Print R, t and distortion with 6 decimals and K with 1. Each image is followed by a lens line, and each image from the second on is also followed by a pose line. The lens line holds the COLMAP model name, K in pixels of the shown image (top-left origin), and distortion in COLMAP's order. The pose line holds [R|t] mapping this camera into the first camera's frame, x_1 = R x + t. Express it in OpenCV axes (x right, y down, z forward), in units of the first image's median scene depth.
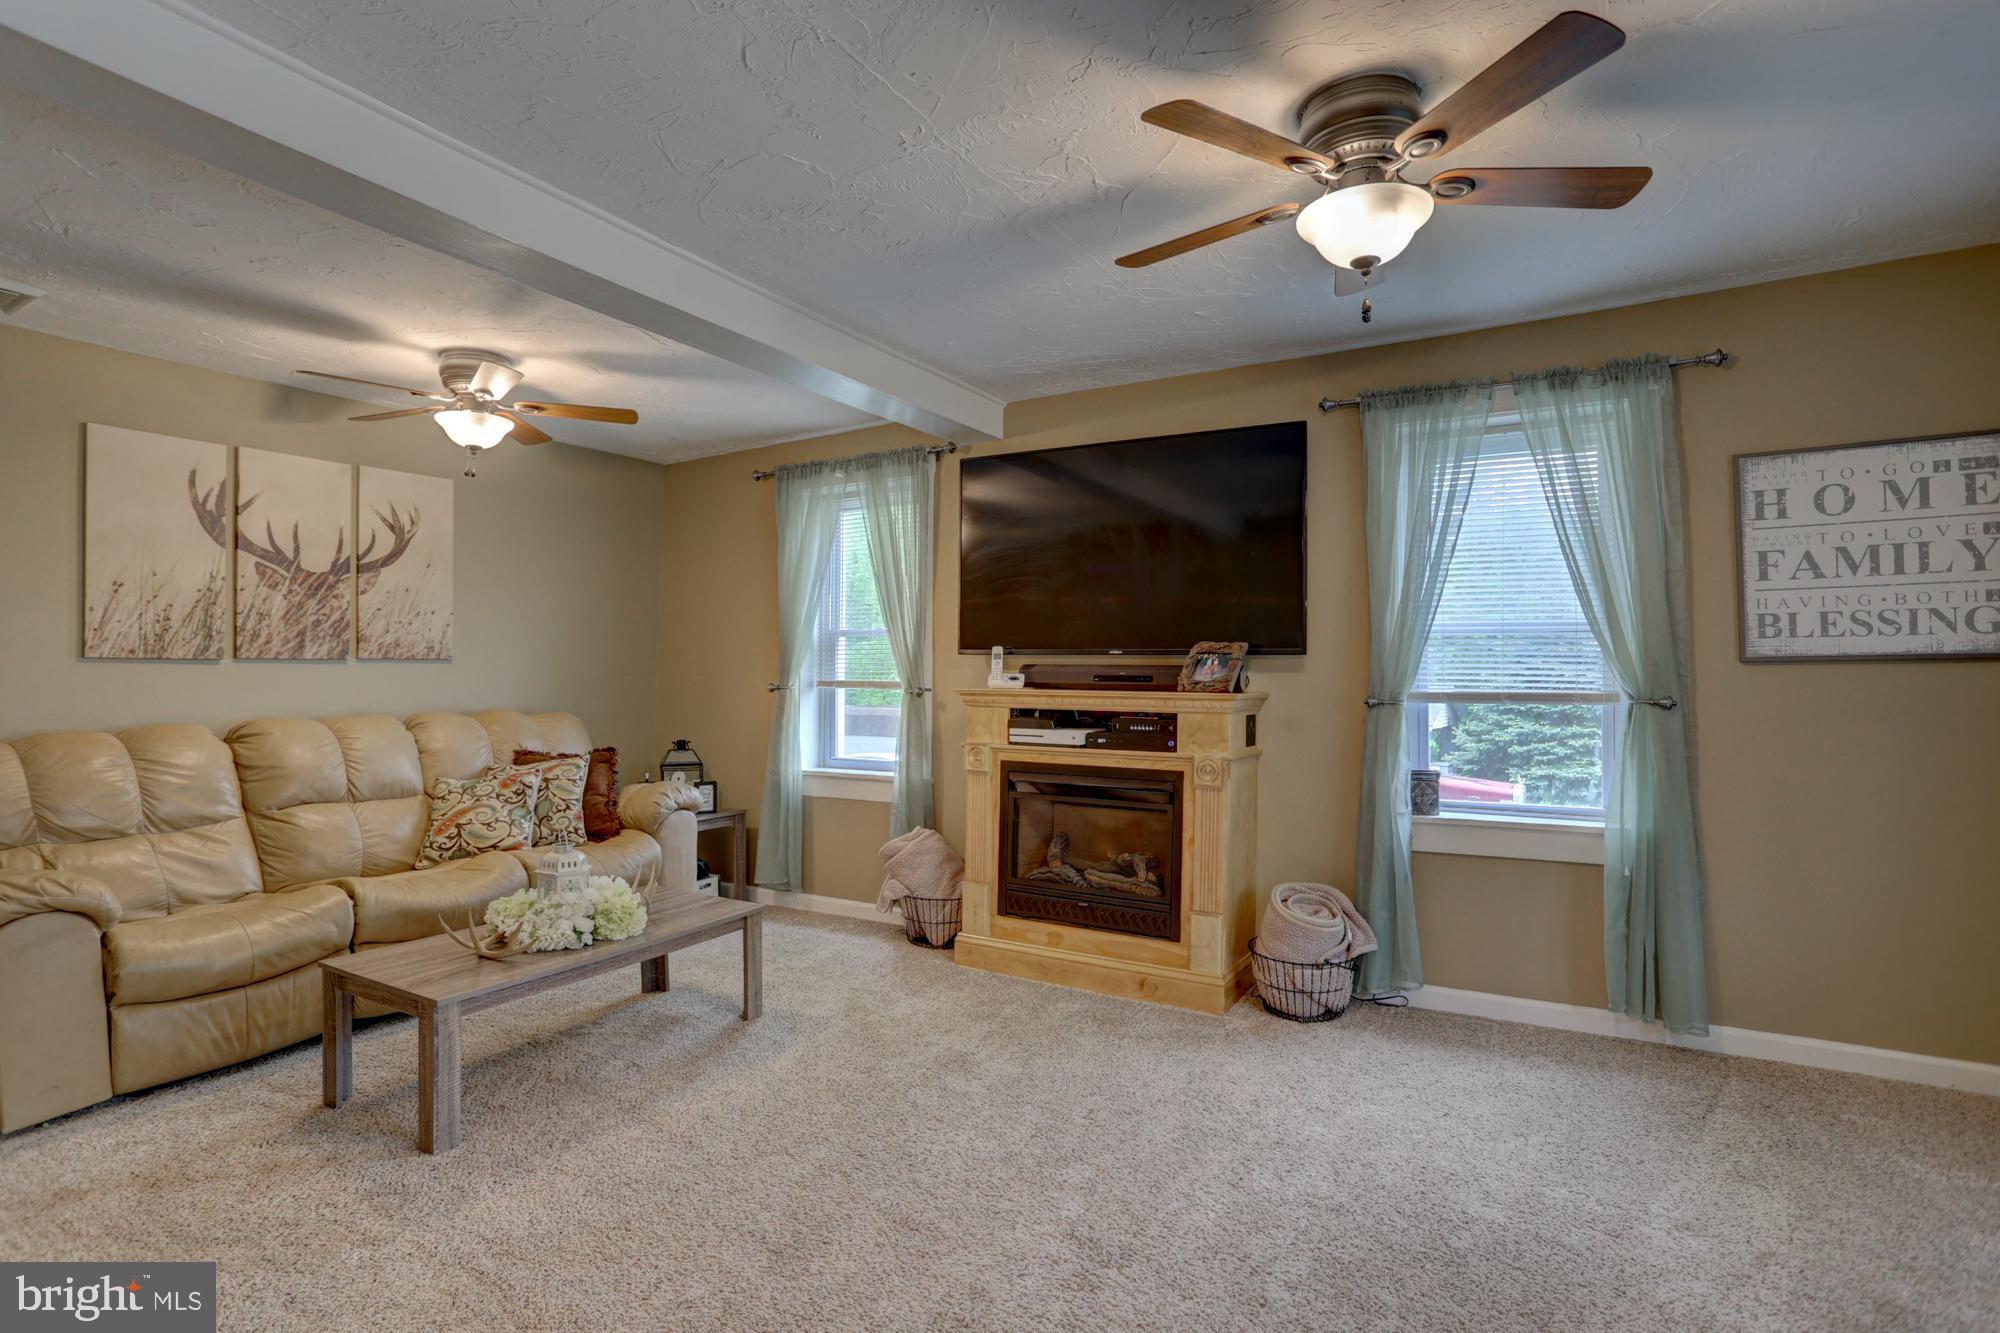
lens RADIAL K [[966.2, 0, 968.4], [0, 966.2, 663.1], [0, 0, 1]] dist [-0.060902, 0.019626]
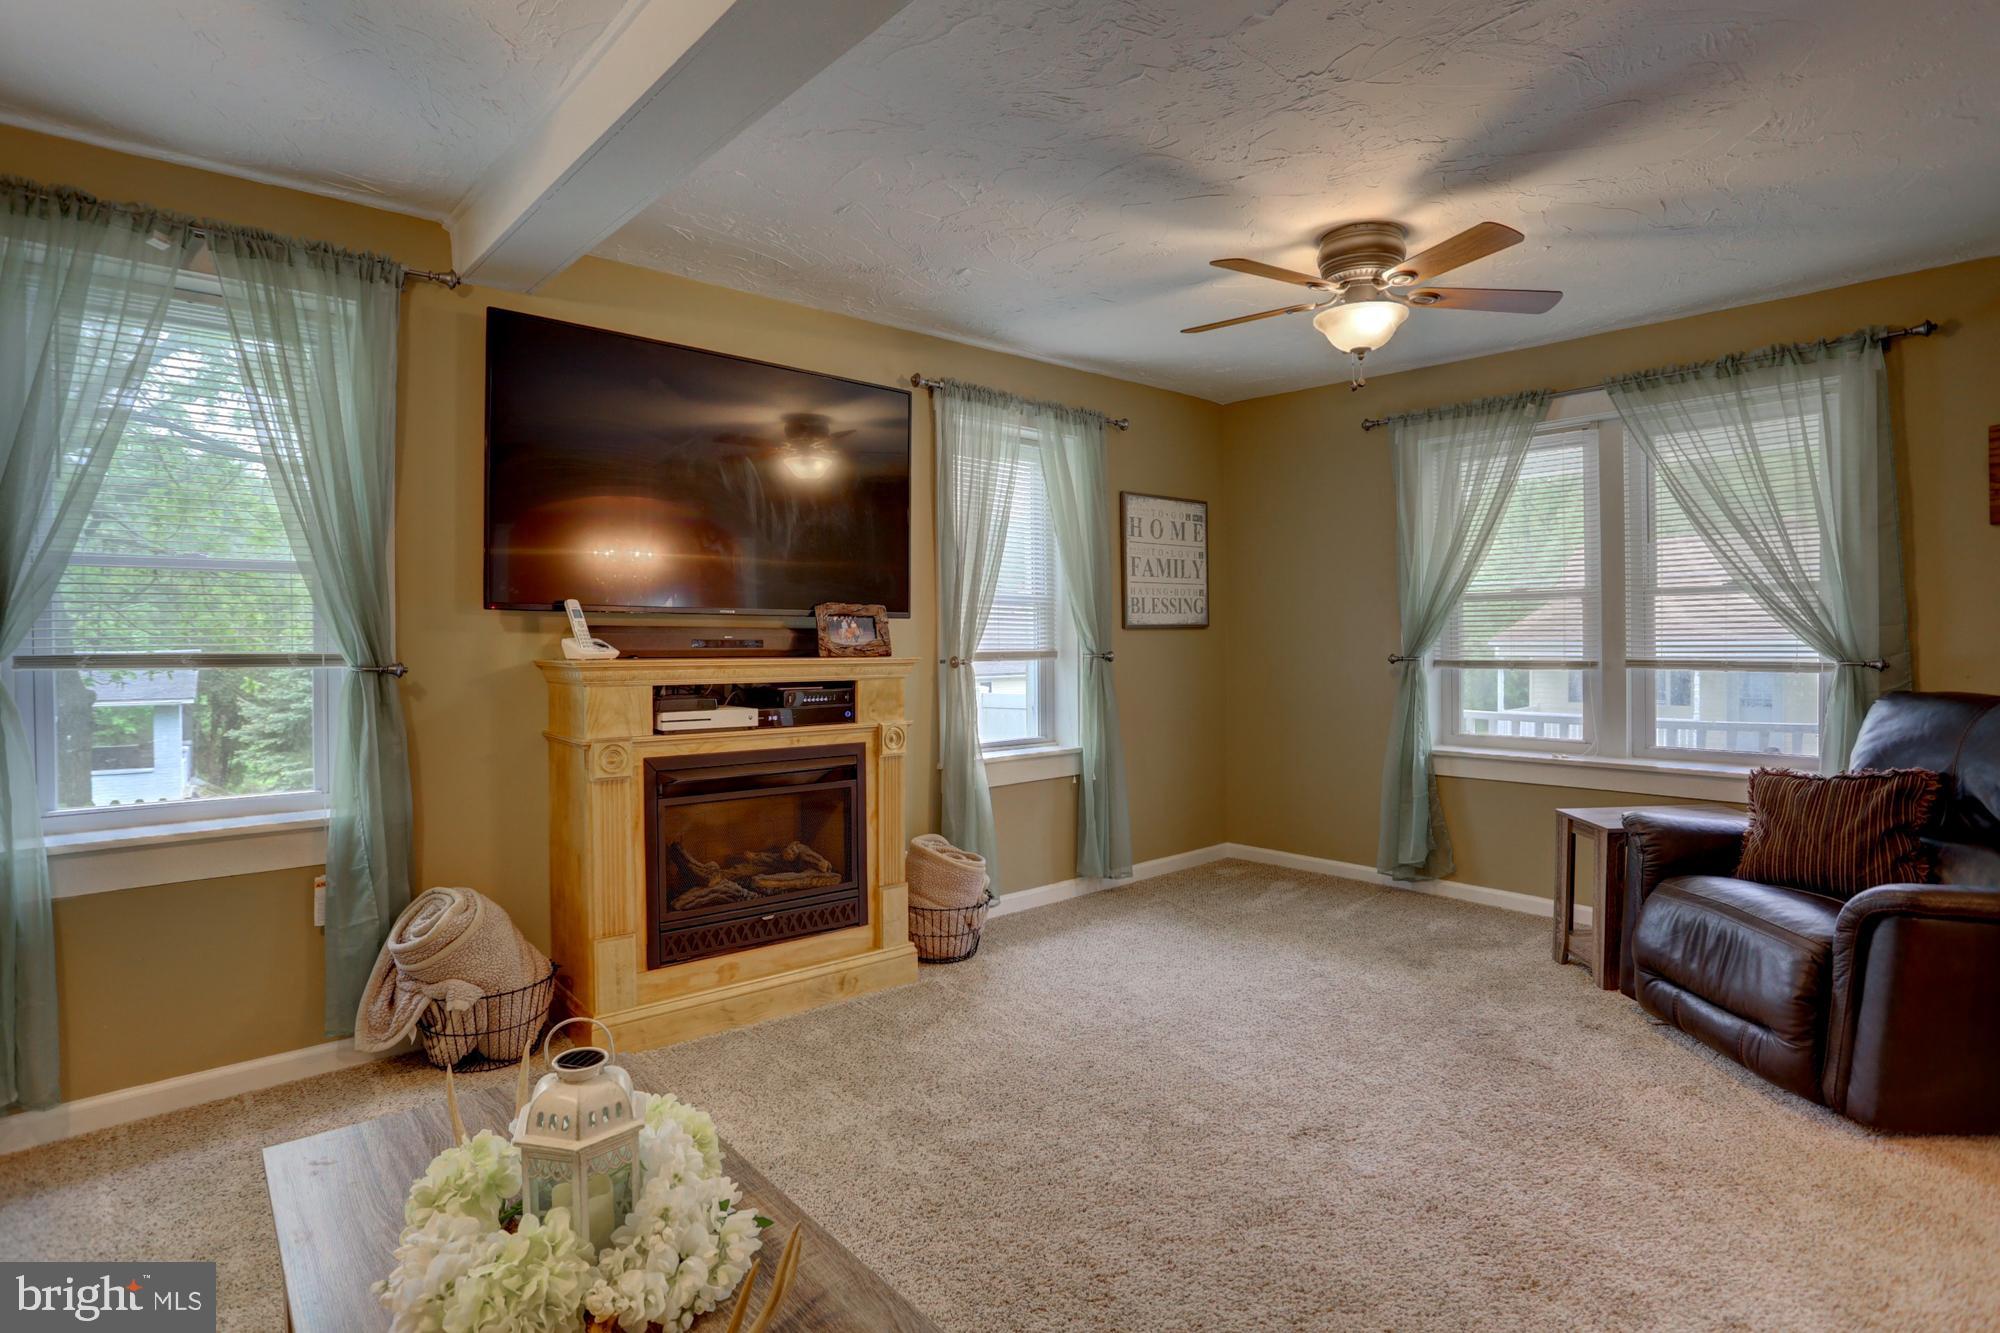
lens RADIAL K [[987.1, 0, 998.2], [0, 987.1, 657.4], [0, 0, 1]] dist [-0.068759, 0.032125]
pose [[0.319609, -0.023315, 0.947263, -0.654084], [-0.010324, 0.999552, 0.028085, 0.002014], [-0.947493, -0.018756, 0.319225, 0.589537]]
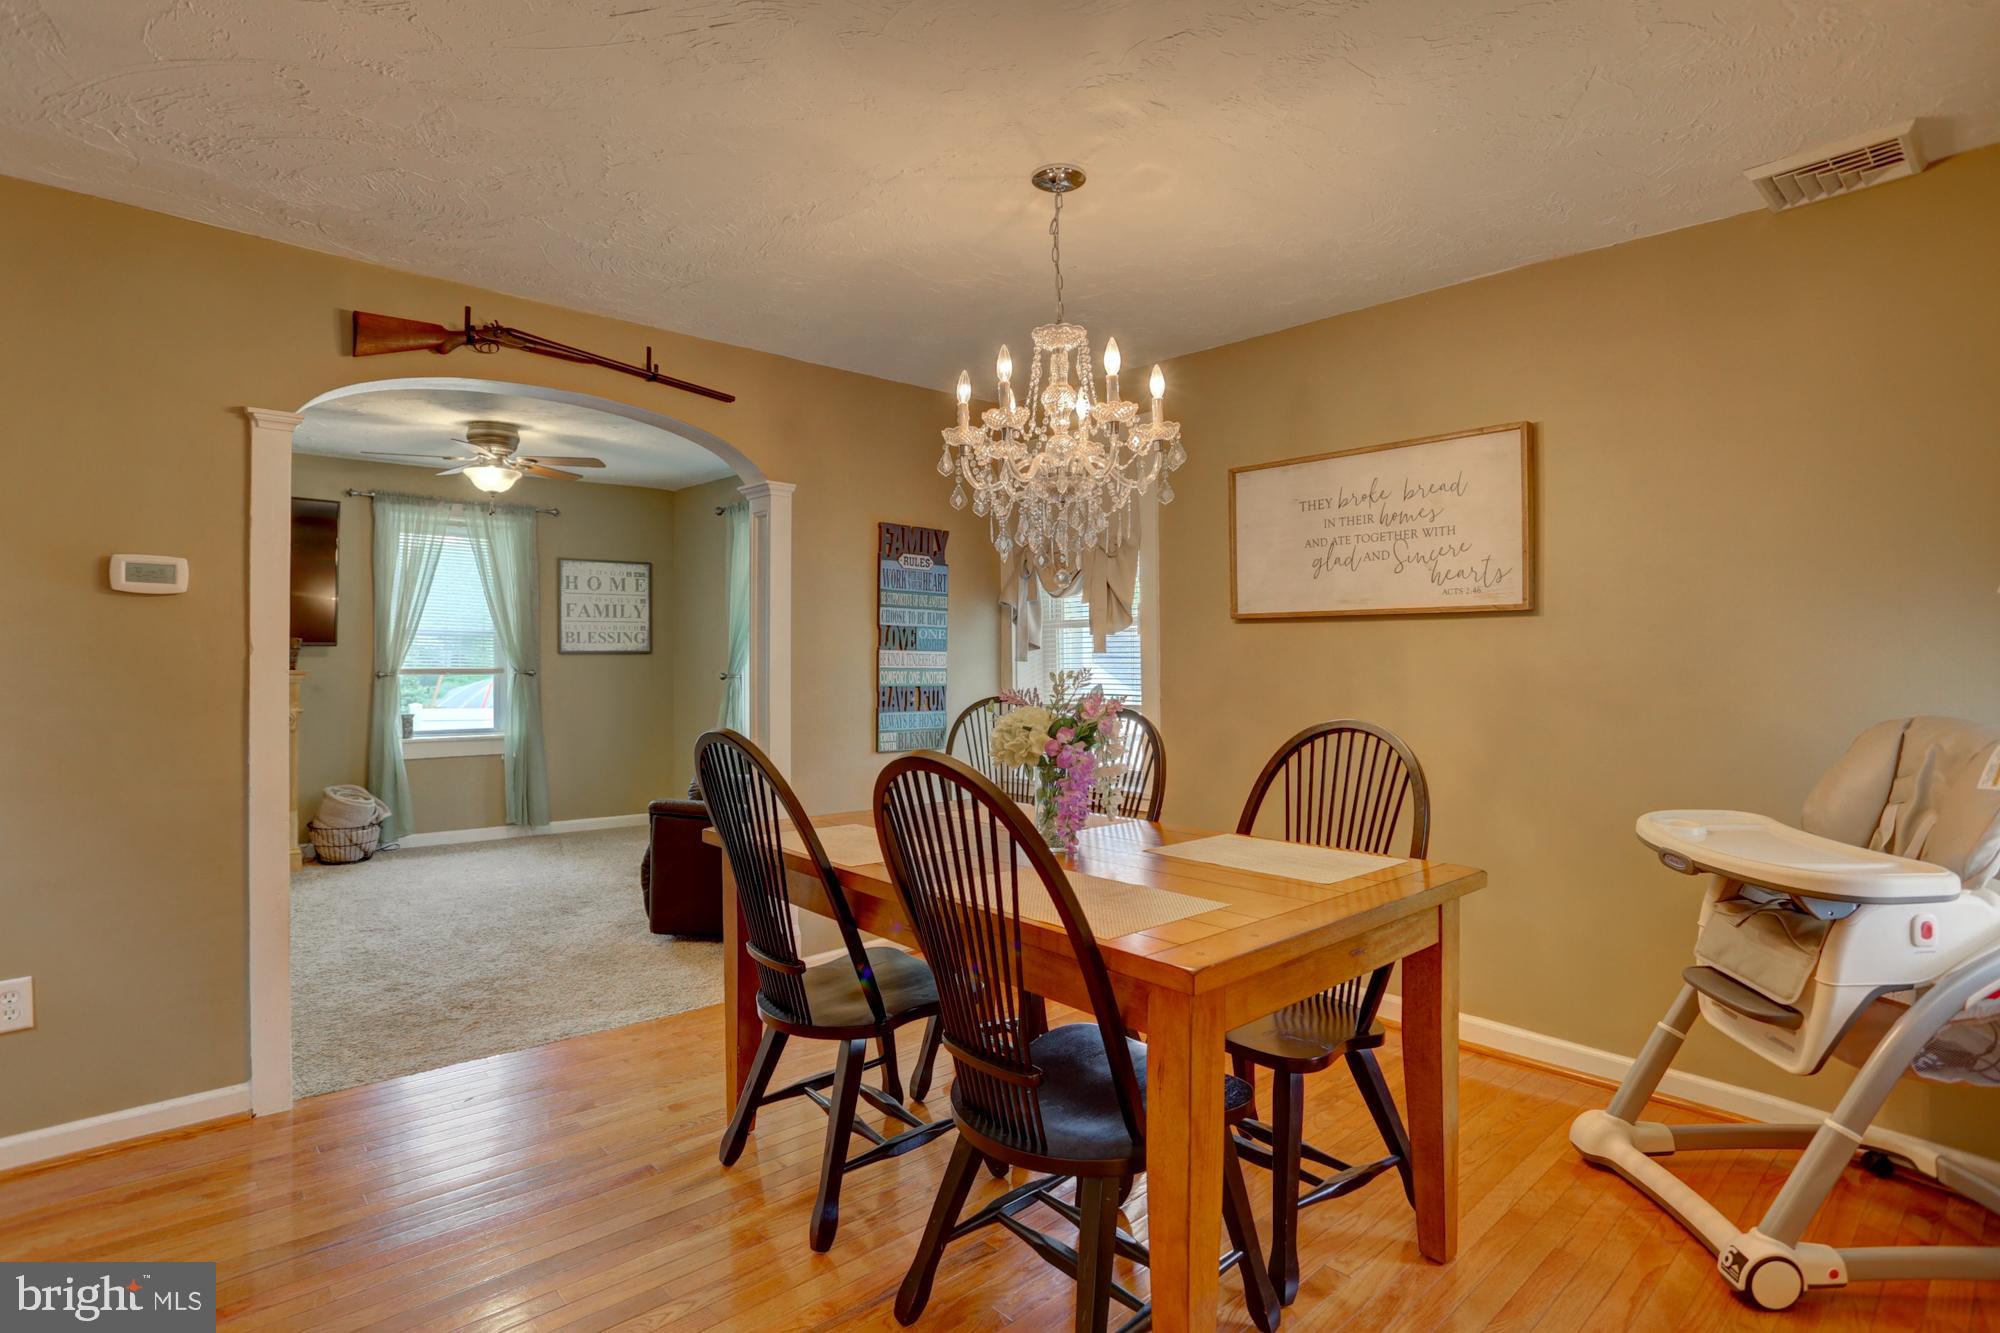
lens RADIAL K [[987.1, 0, 998.2], [0, 987.1, 657.4], [0, 0, 1]] dist [-0.068759, 0.032125]
pose [[0.306750, -0.000073, 0.951790, -0.883782], [-0.021928, 0.999734, 0.007144, -0.026466], [-0.951537, -0.023062, 0.306667, -0.580869]]
